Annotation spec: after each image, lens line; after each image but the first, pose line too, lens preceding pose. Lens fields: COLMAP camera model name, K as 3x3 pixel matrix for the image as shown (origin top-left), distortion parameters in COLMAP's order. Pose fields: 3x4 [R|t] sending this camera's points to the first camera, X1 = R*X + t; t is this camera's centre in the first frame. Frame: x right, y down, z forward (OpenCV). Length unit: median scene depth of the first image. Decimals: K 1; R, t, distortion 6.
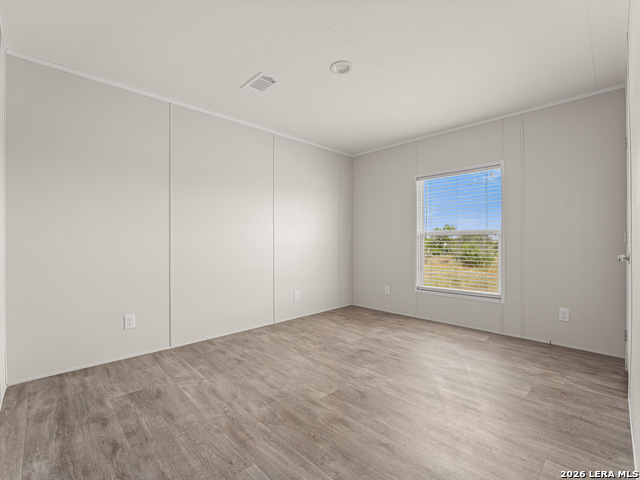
lens RADIAL K [[294.5, 0, 324.6], [0, 294.5, 236.7], [0, 0, 1]] dist [-0.026667, -0.002743]
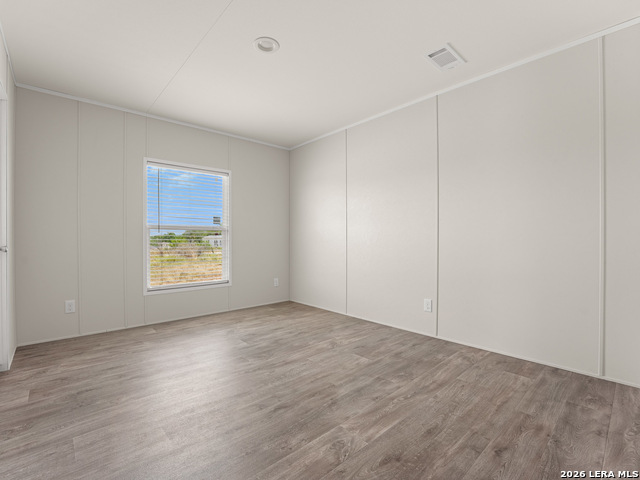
lens RADIAL K [[294.5, 0, 320.6], [0, 294.5, 236.4], [0, 0, 1]] dist [-0.026667, -0.002743]
pose [[0.029771, 0.011545, 0.999490, -0.990132], [-0.018769, 0.999763, -0.010989, 0.035910], [-0.999381, -0.018432, 0.029980, 0.919054]]
